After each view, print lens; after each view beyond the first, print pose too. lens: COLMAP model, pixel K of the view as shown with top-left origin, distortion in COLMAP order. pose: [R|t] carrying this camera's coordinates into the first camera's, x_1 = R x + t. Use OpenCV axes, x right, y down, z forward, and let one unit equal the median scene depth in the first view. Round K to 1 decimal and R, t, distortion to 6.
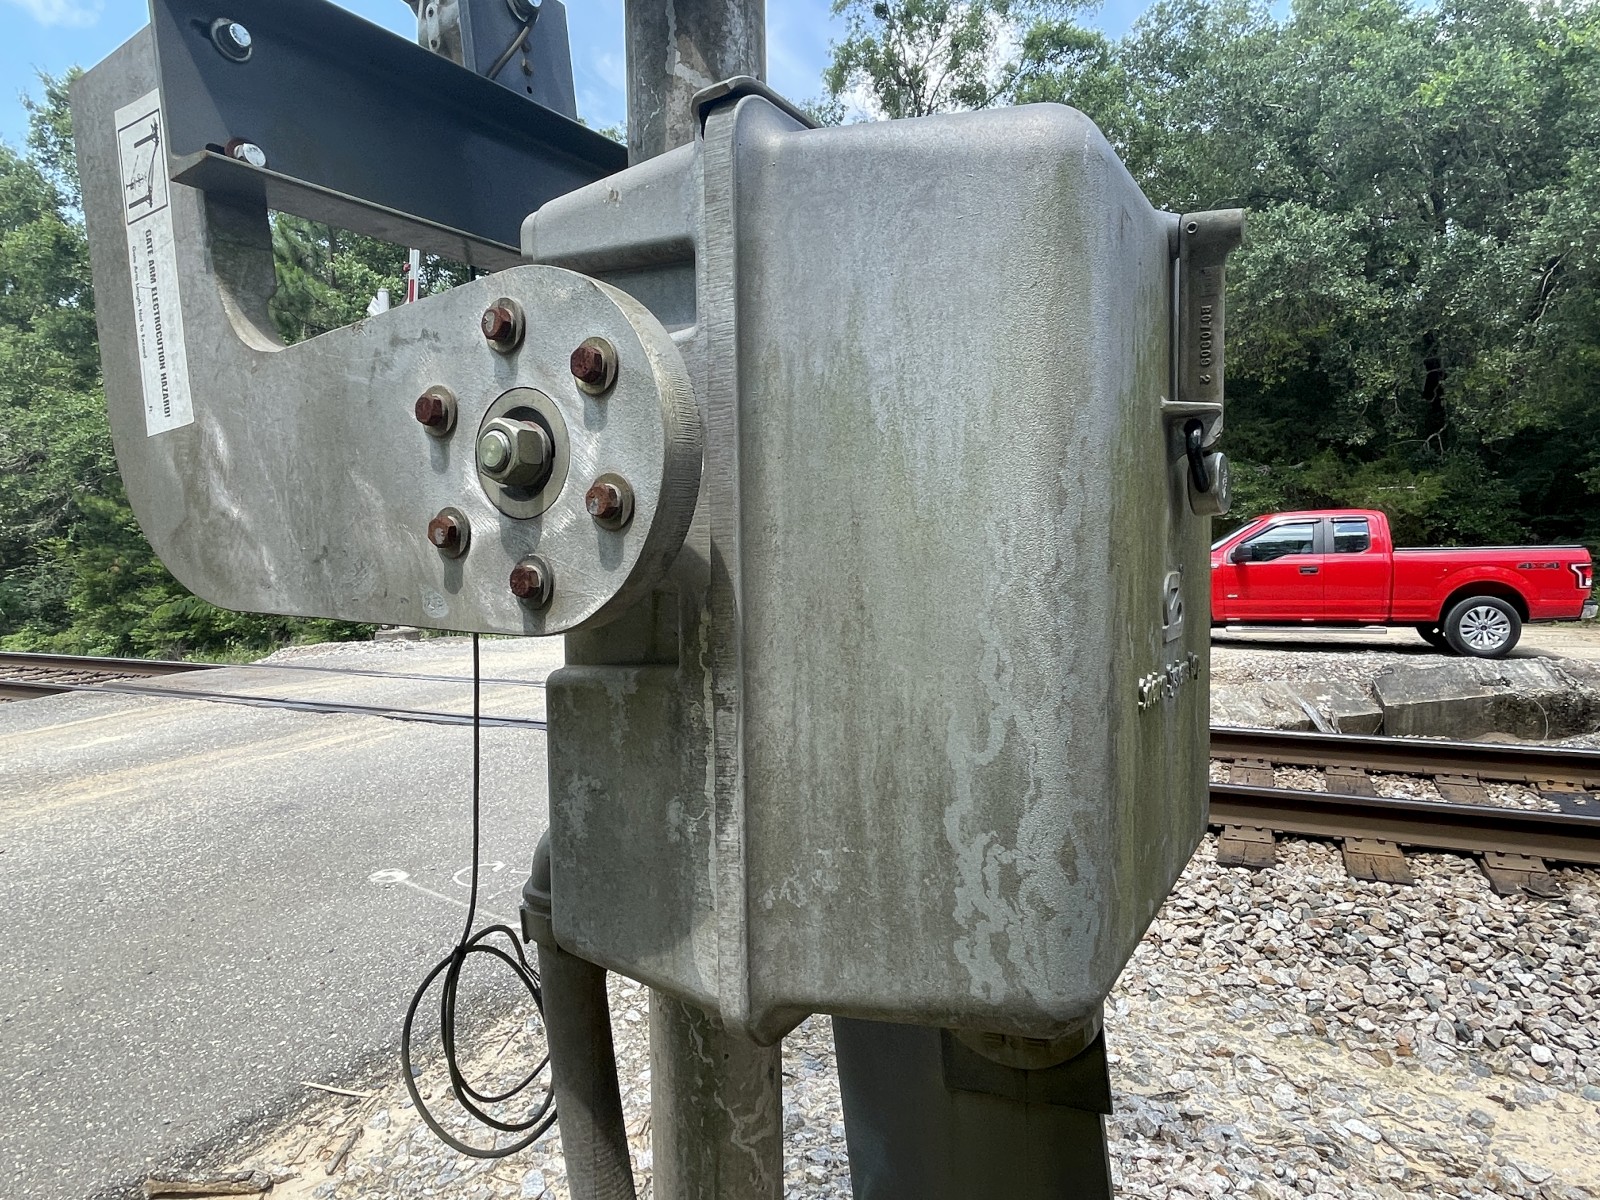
lens RADIAL K [[977.4, 0, 787.8], [0, 977.4, 602.6], [0, 0, 1]] dist [-0.007402, 0.000493]
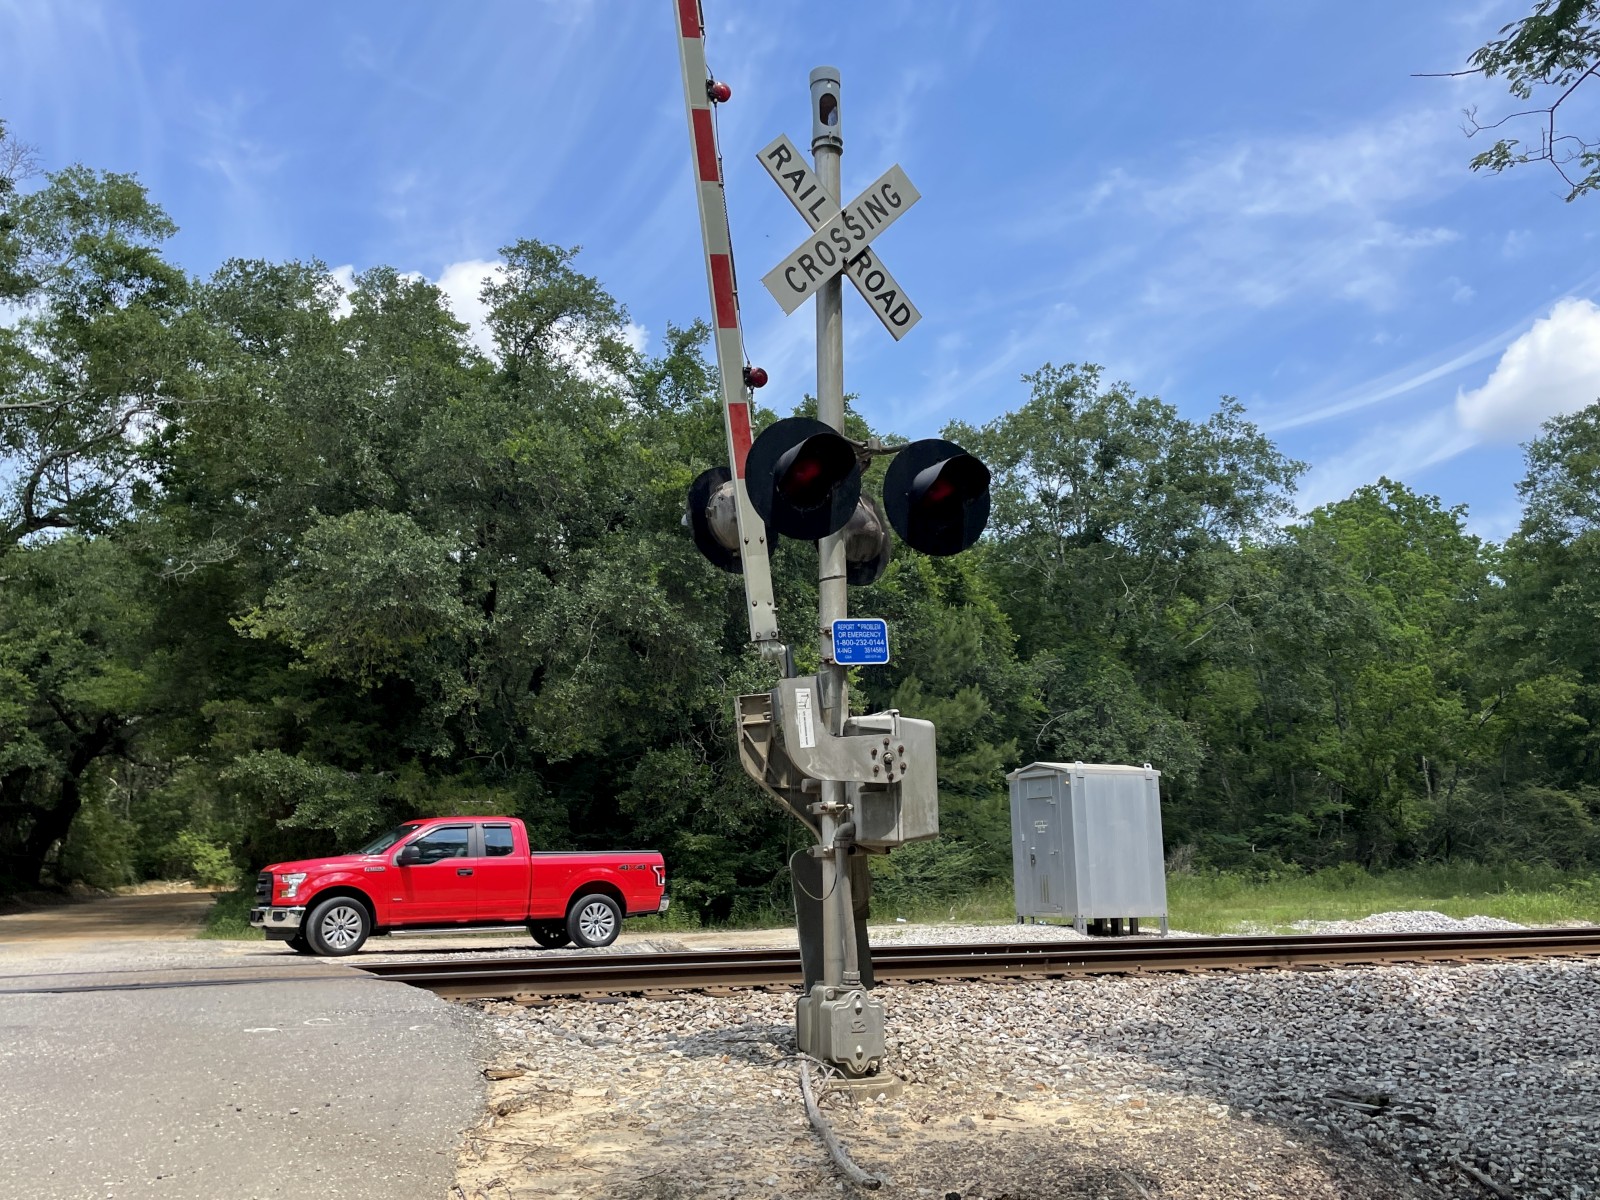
lens RADIAL K [[1360.8, 0, 772.3], [0, 1360.8, 622.2], [0, 0, 1]] dist [0.096168, -0.078809]
pose [[0.640133, 0.149218, 0.753633, -0.271314], [0.049215, 0.970977, -0.234054, 0.047276], [-0.766686, 0.186916, 0.614211, -0.138281]]
